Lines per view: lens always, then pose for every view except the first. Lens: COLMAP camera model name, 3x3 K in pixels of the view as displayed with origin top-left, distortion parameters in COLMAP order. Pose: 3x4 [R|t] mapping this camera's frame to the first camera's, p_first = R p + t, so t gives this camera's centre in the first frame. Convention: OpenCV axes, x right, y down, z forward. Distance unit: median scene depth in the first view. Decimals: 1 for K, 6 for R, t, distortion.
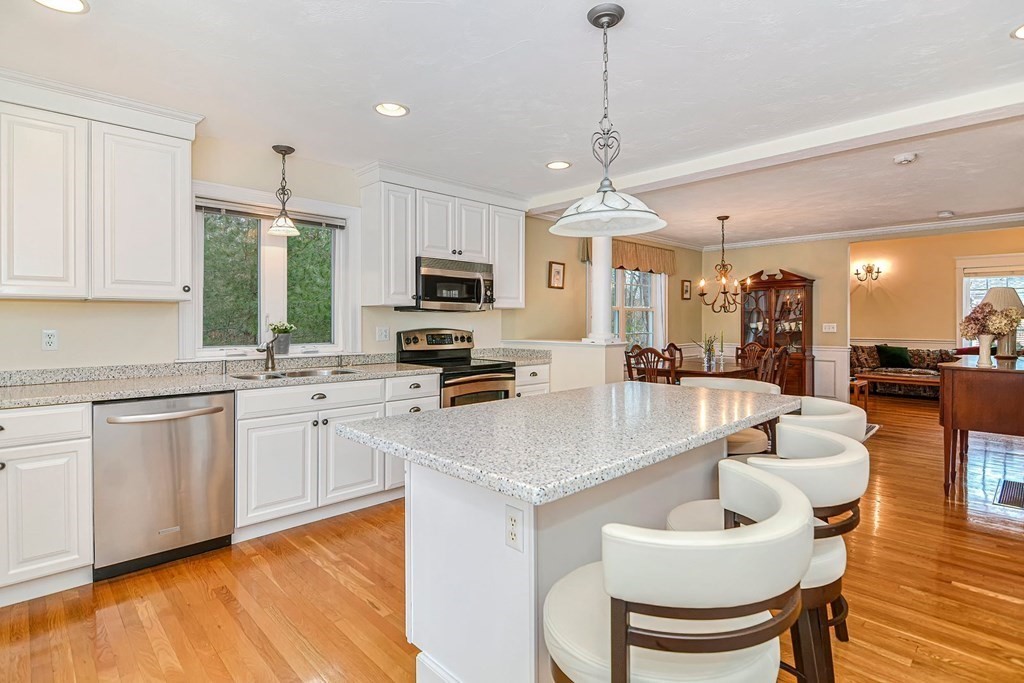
lens RADIAL K [[514.1, 0, 512.5], [0, 514.1, 327.8], [0, 0, 1]] dist [-0.001549, -0.001061]
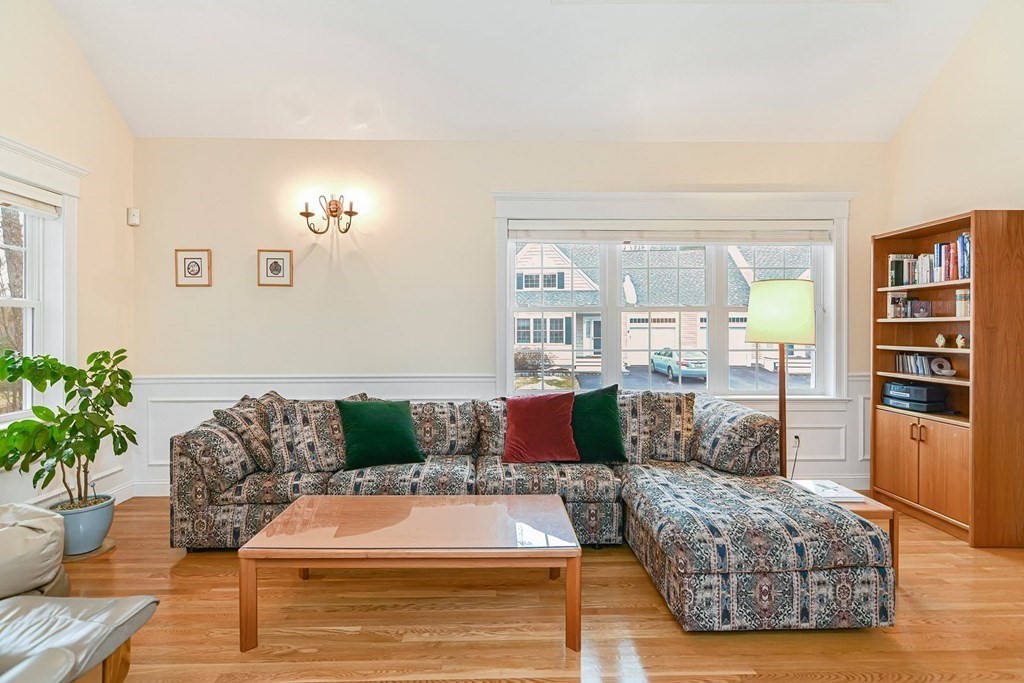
lens RADIAL K [[514.1, 0, 512.5], [0, 514.1, 327.8], [0, 0, 1]] dist [-0.001549, -0.001061]
pose [[0.656949, 0.004192, 0.753924, 1.120333], [0.008795, 0.999874, -0.013222, -0.024000], [-0.753884, 0.015317, 0.656829, 1.456389]]
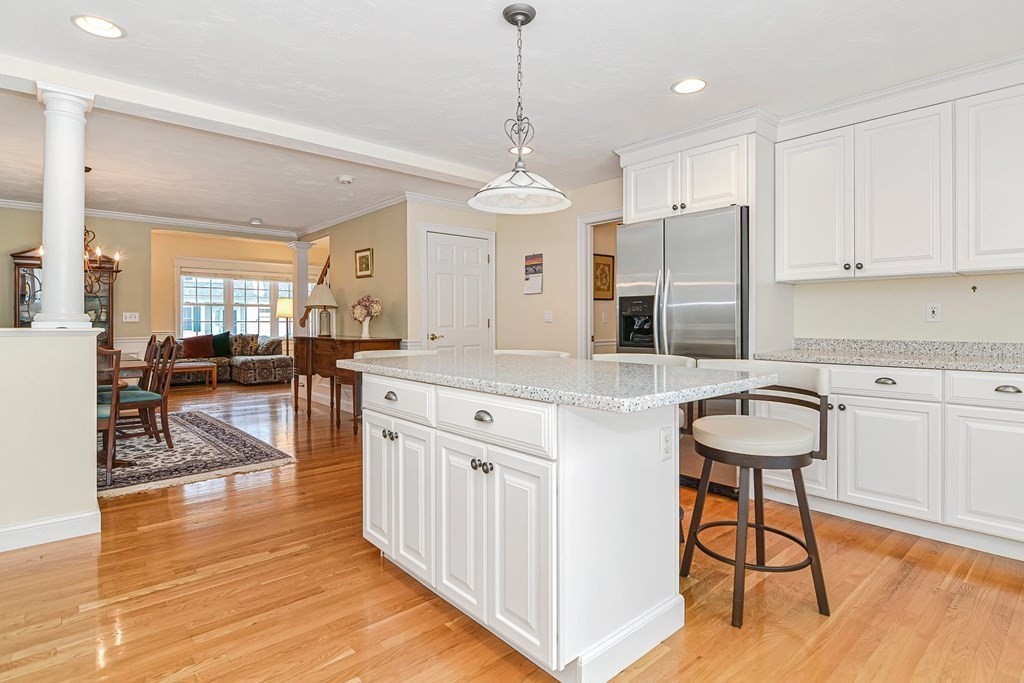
lens RADIAL K [[514.1, 0, 512.5], [0, 514.1, 327.8], [0, 0, 1]] dist [-0.001549, -0.001061]
pose [[0.049523, -0.007459, 0.998745, -0.445124], [0.008243, 0.999941, 0.007059, 0.030794], [-0.998739, 0.007883, 0.049581, 0.456456]]
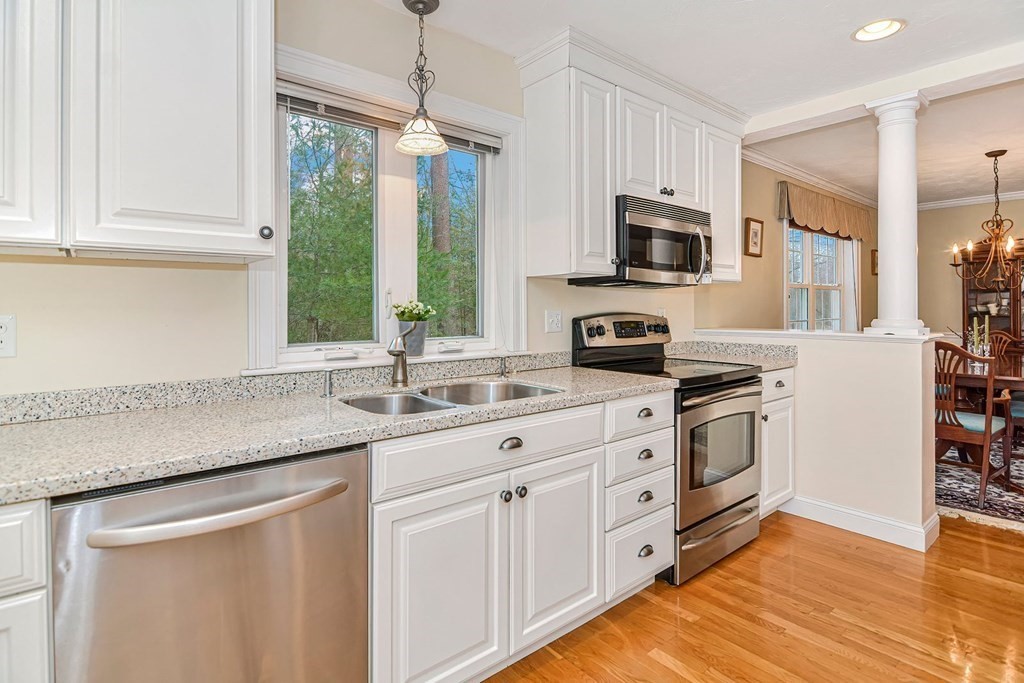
lens RADIAL K [[521.1, 0, 529.6], [0, 521.1, 311.4], [0, 0, 1]] dist [0.001458, 0.000302]
pose [[0.998304, -0.001871, -0.058195, -0.245328], [0.001691, 0.999994, -0.003140, 0.001755], [0.058200, 0.003036, 0.998300, 0.357332]]
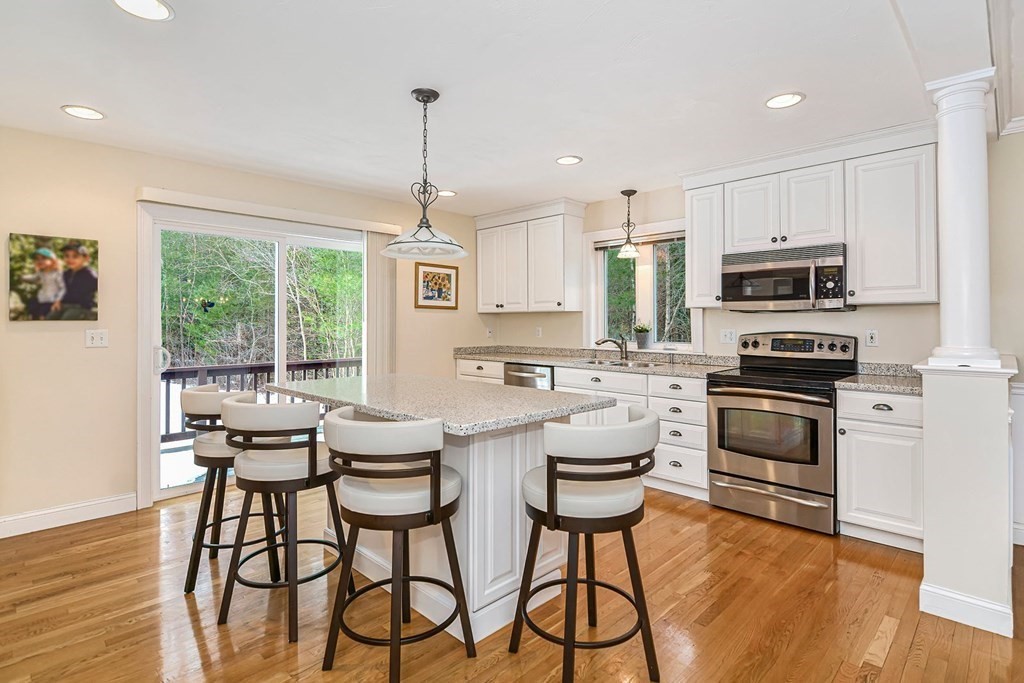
lens RADIAL K [[514.1, 0, 512.5], [0, 514.1, 327.8], [0, 0, 1]] dist [-0.001549, -0.001061]
pose [[0.005140, 0.010854, -0.999928, 0.724913], [-0.010292, 0.999889, 0.010800, -0.010389], [0.999934, 0.010236, 0.005251, 0.584738]]
